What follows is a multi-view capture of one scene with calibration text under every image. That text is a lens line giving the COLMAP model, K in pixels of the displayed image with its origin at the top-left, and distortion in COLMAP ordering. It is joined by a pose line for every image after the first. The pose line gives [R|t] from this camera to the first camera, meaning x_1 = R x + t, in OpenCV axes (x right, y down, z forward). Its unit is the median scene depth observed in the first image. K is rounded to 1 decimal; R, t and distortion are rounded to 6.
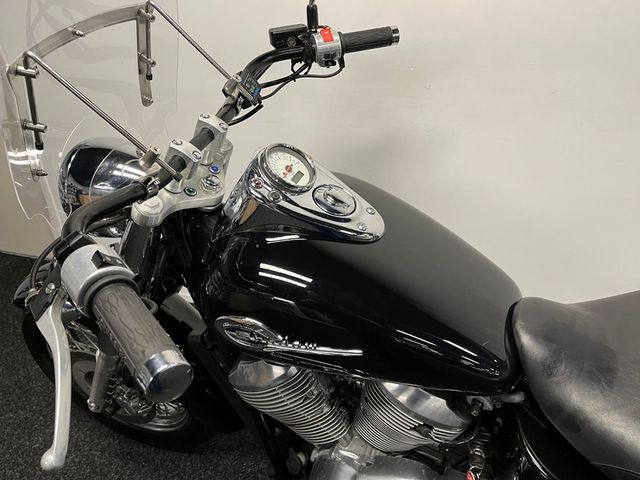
lens RADIAL K [[488.2, 0, 315.3], [0, 488.2, 241.1], [0, 0, 1]] dist [0.073538, -0.091980]
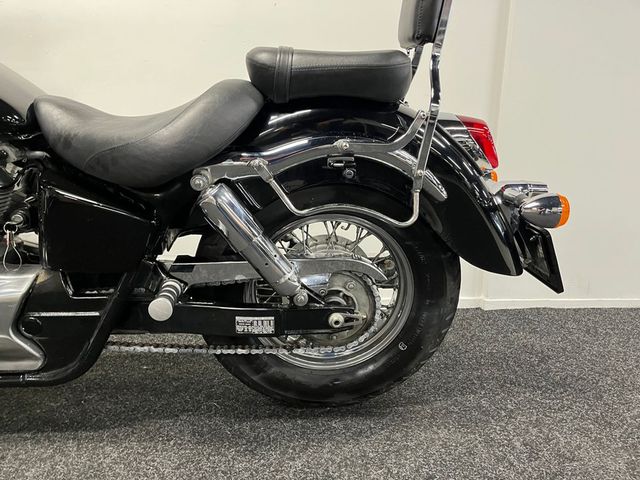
lens RADIAL K [[488.2, 0, 319.8], [0, 488.2, 245.4], [0, 0, 1]] dist [0.073538, -0.091980]
pose [[0.878964, -0.000462, 0.476888, 0.320120], [0.134840, 0.959434, -0.247597, 0.703265], [-0.457428, 0.281932, 0.843370, -0.246354]]
